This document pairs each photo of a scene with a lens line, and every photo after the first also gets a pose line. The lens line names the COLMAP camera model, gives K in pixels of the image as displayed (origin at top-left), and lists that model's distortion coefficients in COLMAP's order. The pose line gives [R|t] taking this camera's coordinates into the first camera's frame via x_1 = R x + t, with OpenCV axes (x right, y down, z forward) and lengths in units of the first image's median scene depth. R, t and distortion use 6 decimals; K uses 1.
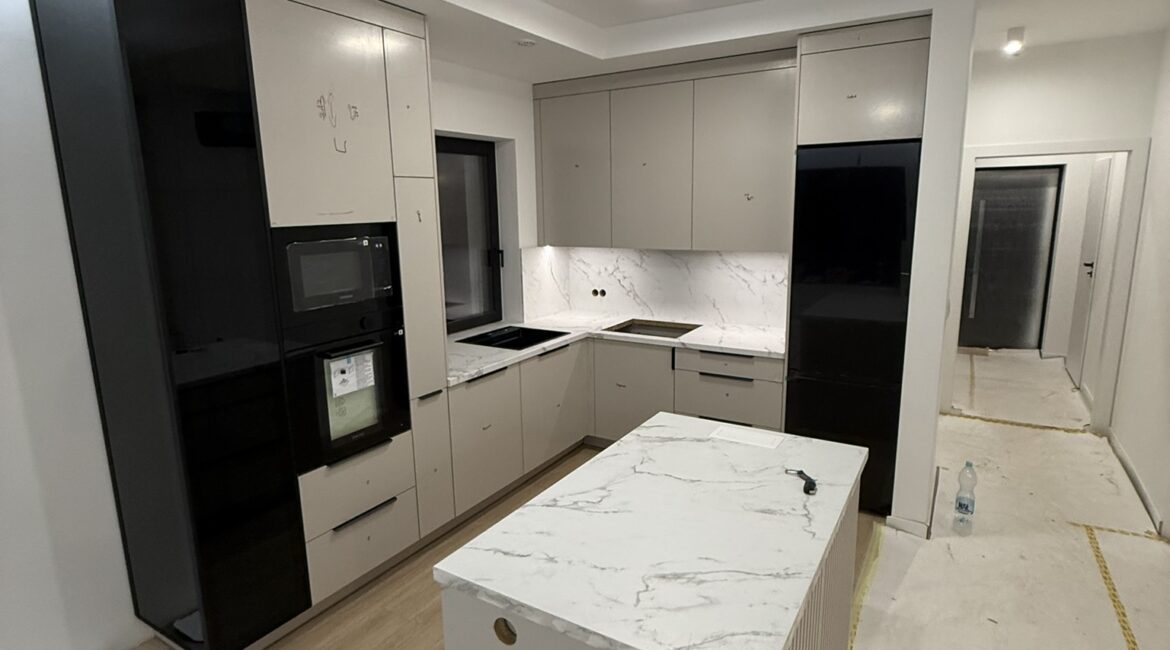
lens RADIAL K [[619.5, 0, 586.3], [0, 619.5, 320.1], [0, 0, 1]] dist [0.000513, -0.000981]
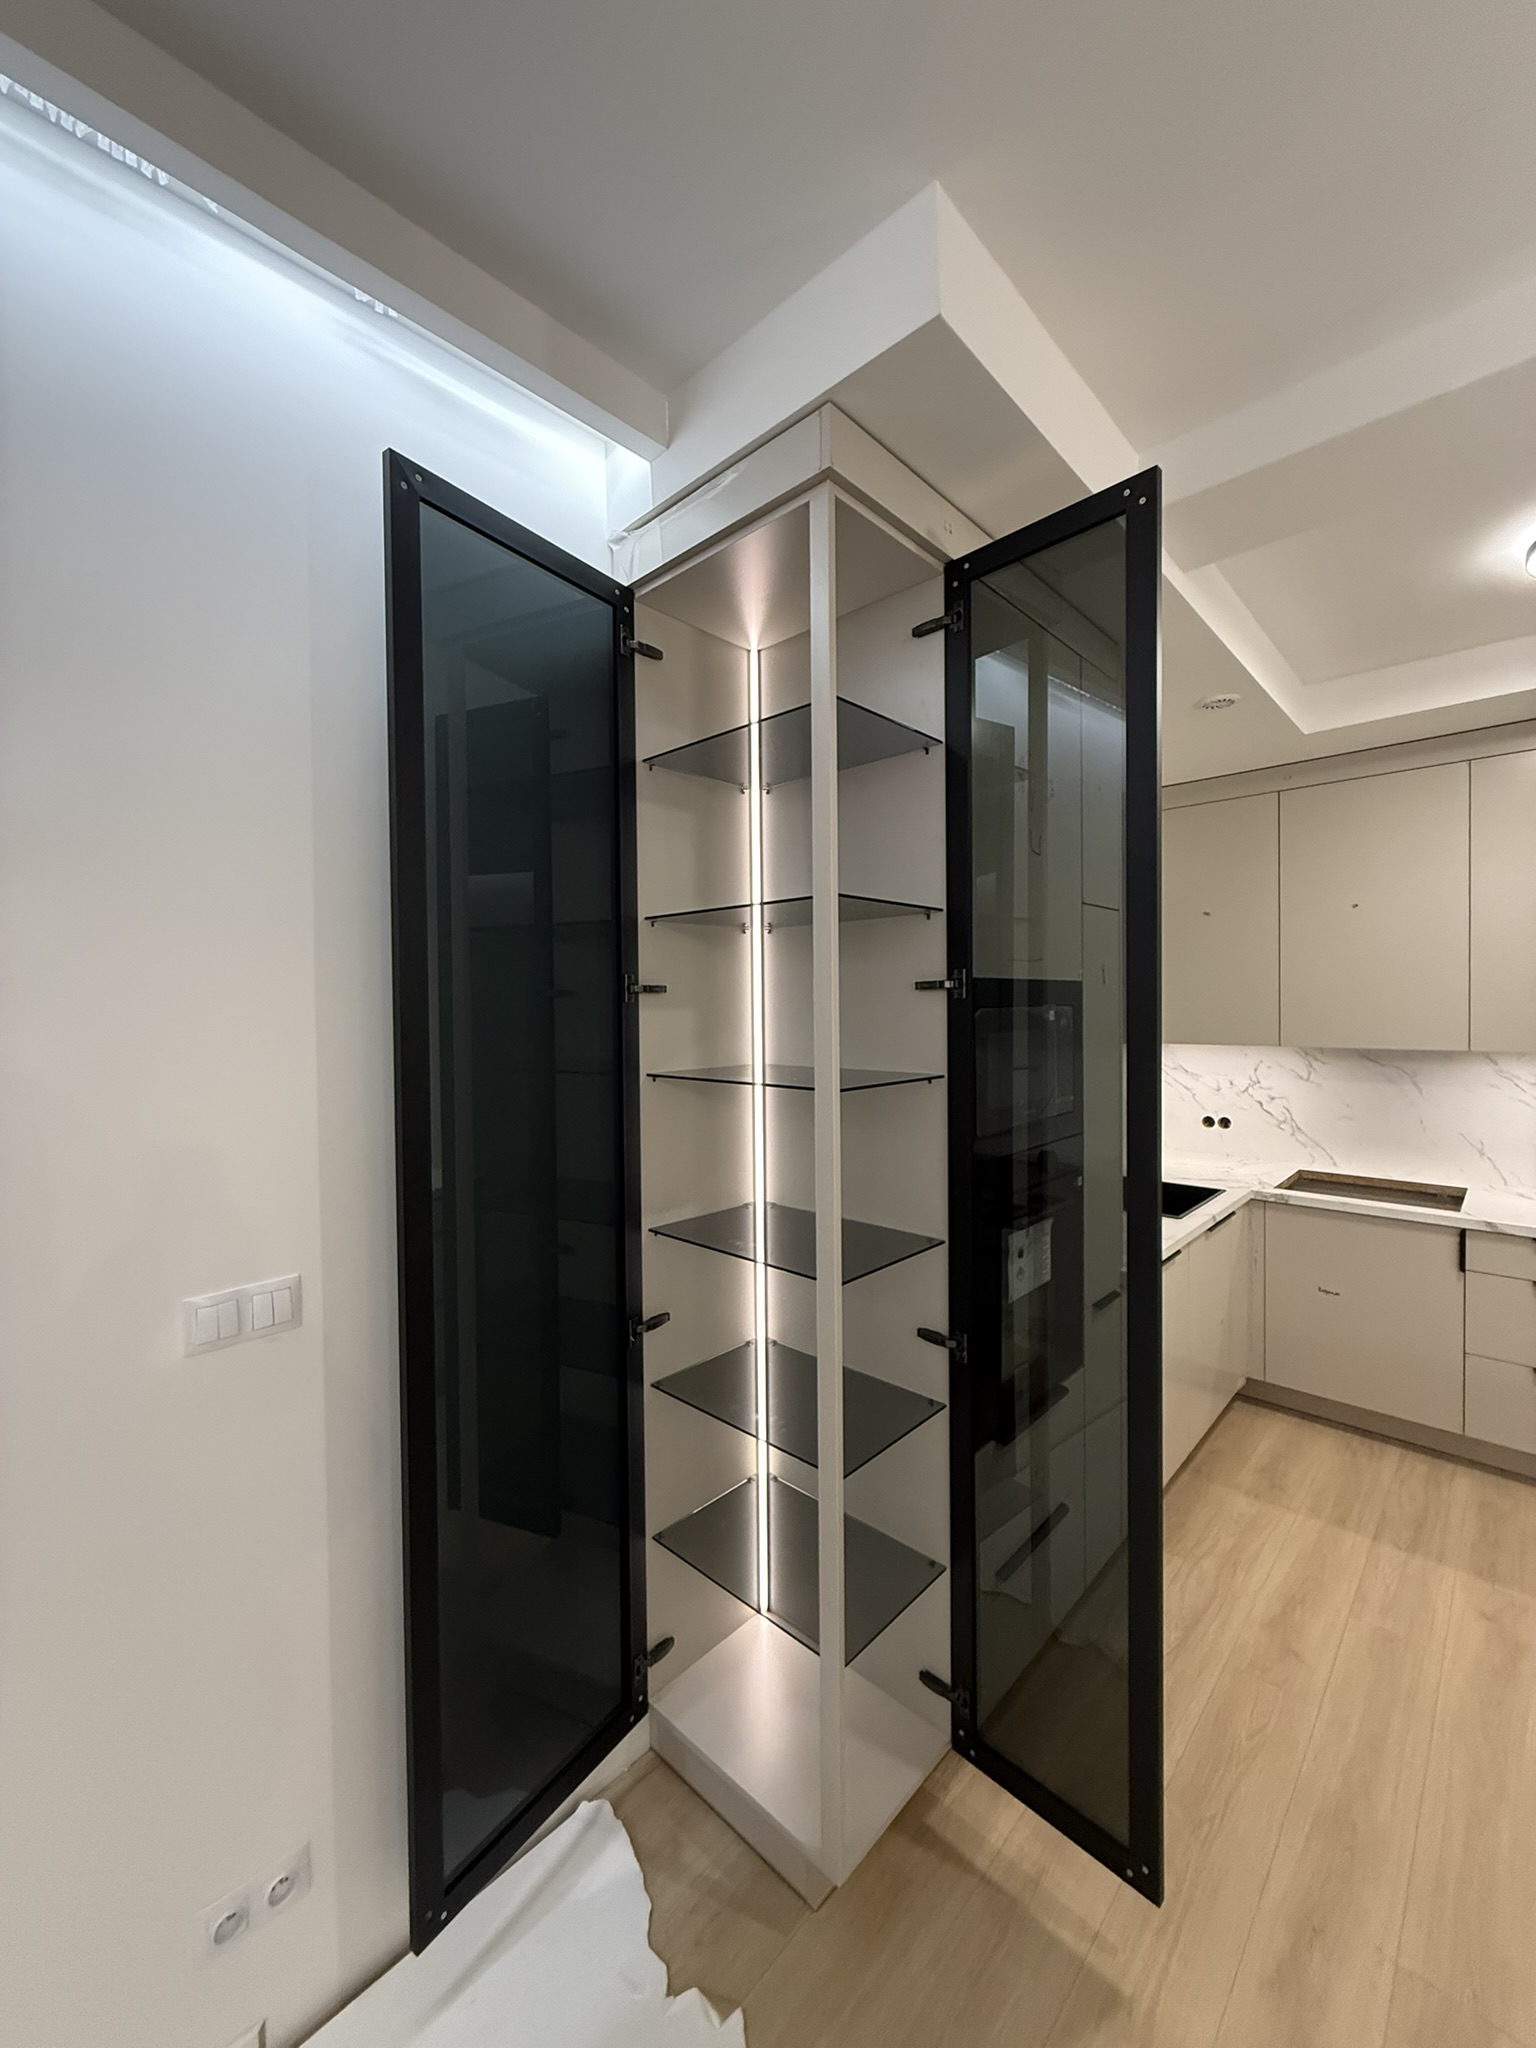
lens RADIAL K [[813.2, 0, 769.1], [0, 813.2, 1019.2], [0, 0, 1]] dist [0.000109, 0.000191]
pose [[0.977870, 0.009881, -0.208980, -0.330848], [-0.044331, 0.985988, -0.160817, 0.004989], [0.204463, 0.166523, 0.964606, 0.180435]]
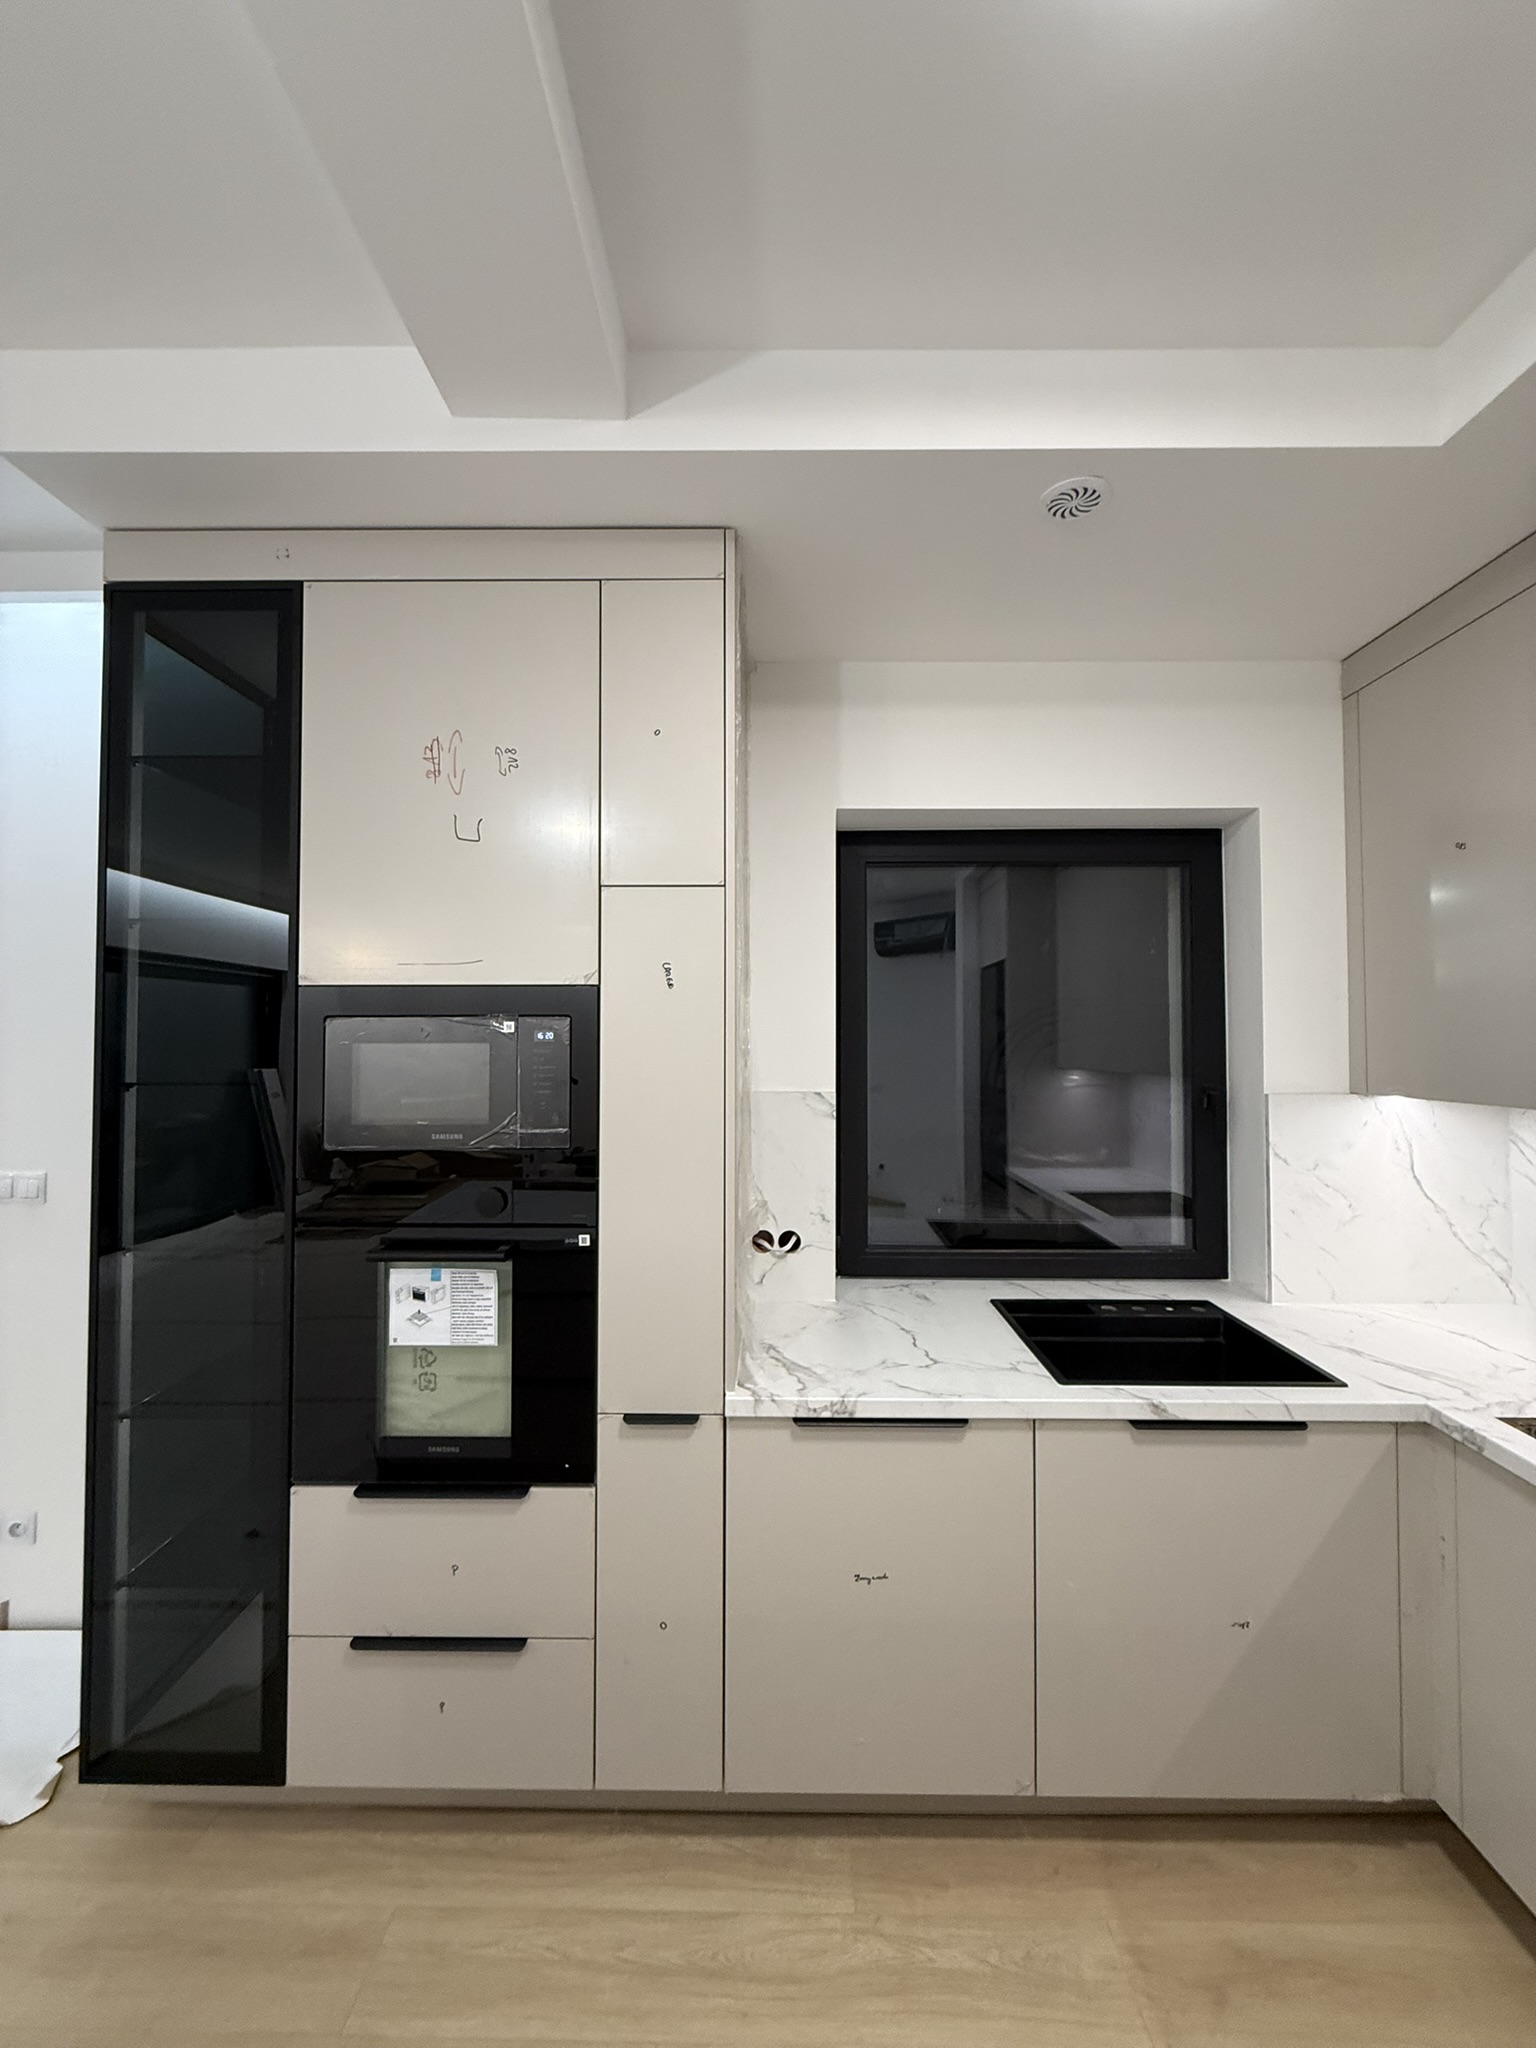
lens RADIAL K [[813.2, 0, 766.8], [0, 813.2, 1018.3], [0, 0, 1]] dist [0.000109, 0.000191]
pose [[0.510385, -0.005358, -0.859930, 0.195146], [-0.169402, 0.979760, -0.106647, -0.072728], [0.843096, 0.200105, 0.499147, 0.628653]]
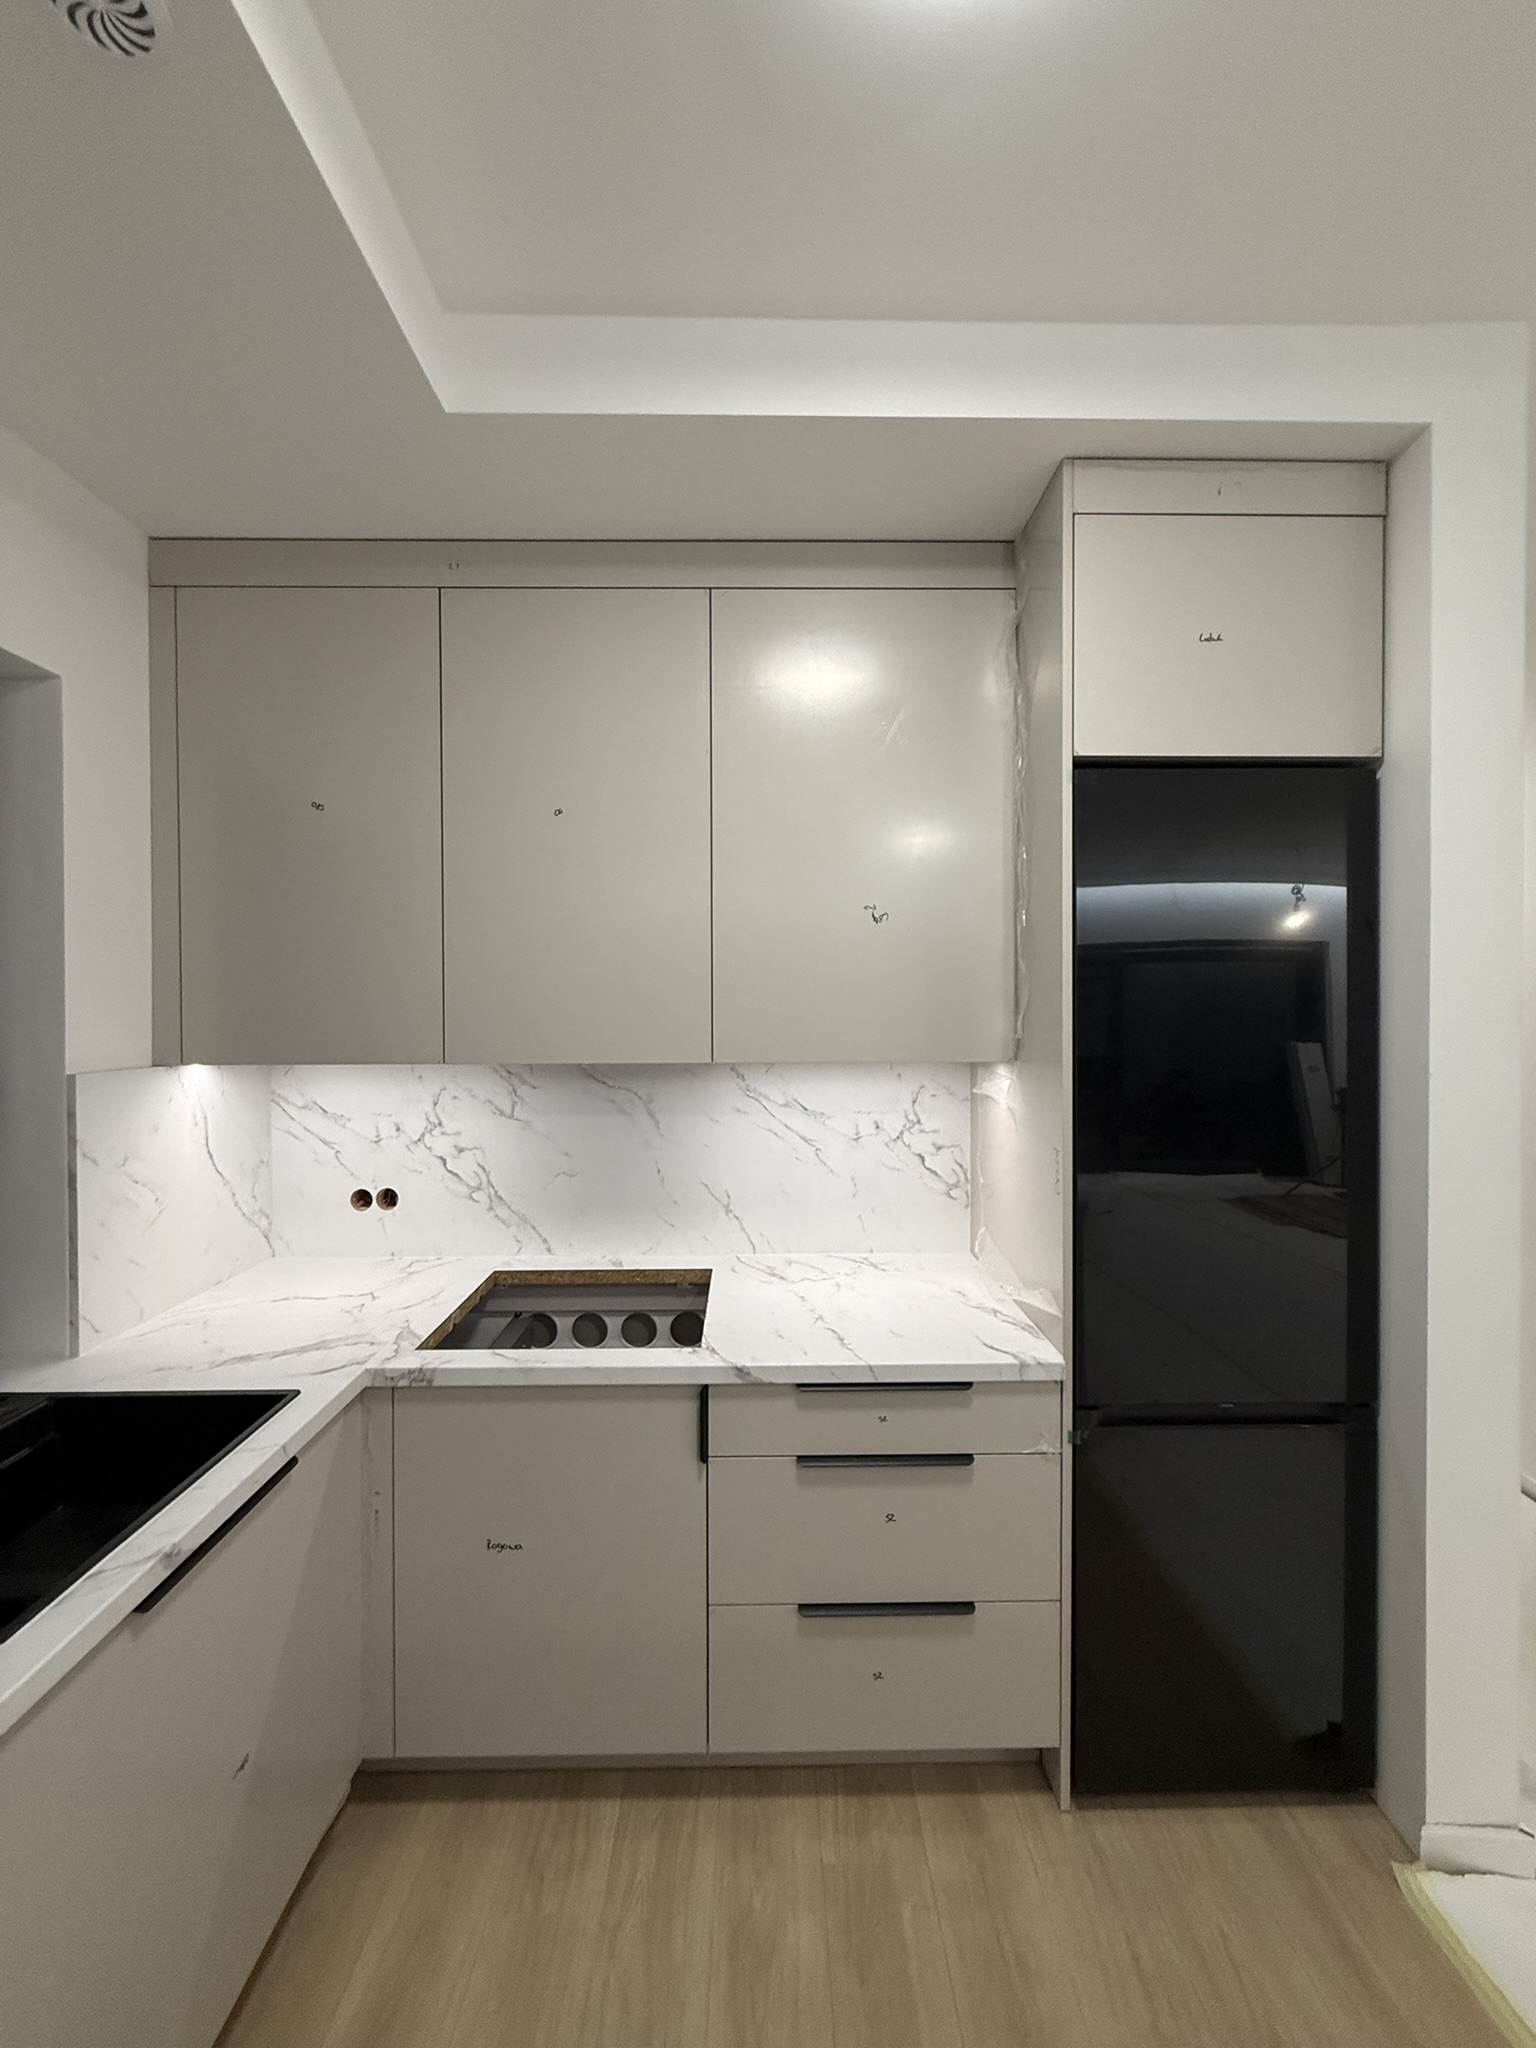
lens RADIAL K [[813.2, 0, 768.1], [0, 813.2, 1017.6], [0, 0, 1]] dist [0.000109, 0.000191]
pose [[0.846990, 0.009295, 0.531528, -0.047986], [0.087491, 0.983776, -0.156620, -0.073270], [-0.524360, 0.179160, 0.832435, 0.682484]]
